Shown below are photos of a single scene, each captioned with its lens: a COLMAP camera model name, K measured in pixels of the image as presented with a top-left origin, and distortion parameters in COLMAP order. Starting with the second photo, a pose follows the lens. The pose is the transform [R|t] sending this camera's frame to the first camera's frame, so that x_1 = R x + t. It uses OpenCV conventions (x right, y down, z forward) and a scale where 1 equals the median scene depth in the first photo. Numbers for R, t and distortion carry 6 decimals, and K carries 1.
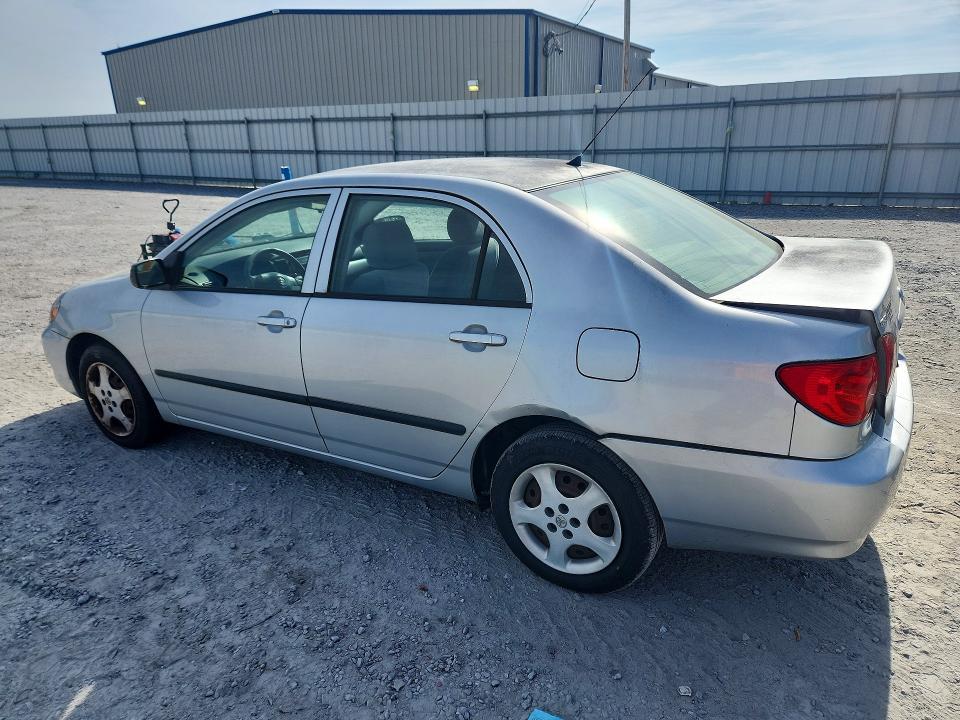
lens RADIAL K [[679.4, 0, 478.2], [0, 679.4, 368.5], [0, 0, 1]] dist [0.039218, 0.000447]
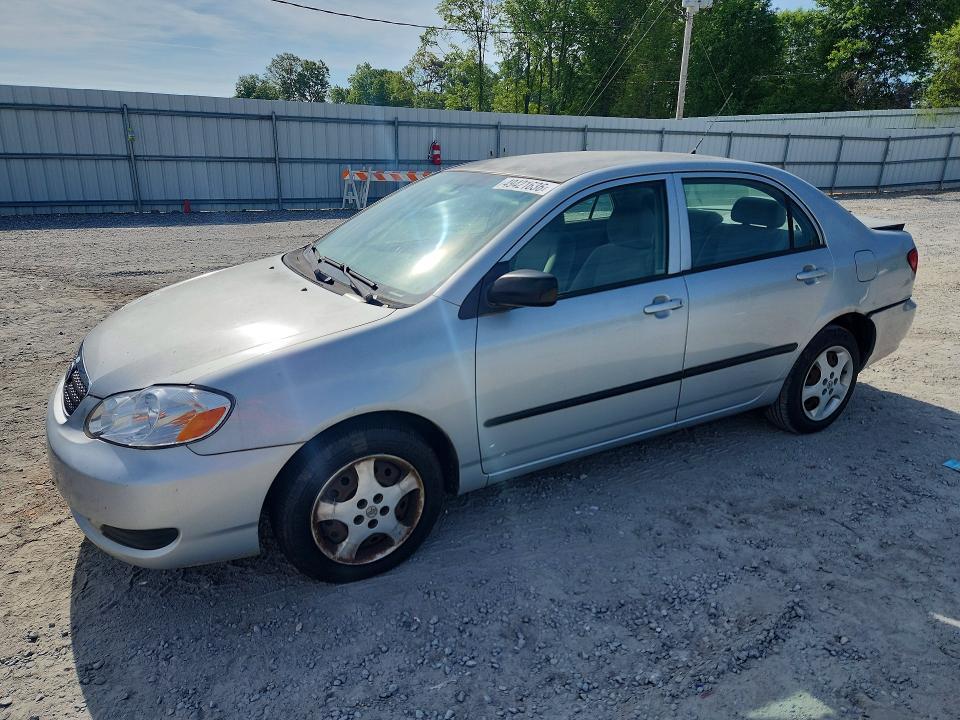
lens RADIAL K [[651.1, 0, 479.6], [0, 651.1, 359.2], [0, 0, 1]] dist [0.052519, -0.010082]
pose [[0.490764, -0.241309, 0.837210, -0.330739], [0.259859, 0.957690, 0.123708, -0.048496], [-0.831639, 0.156846, 0.532706, 0.189533]]
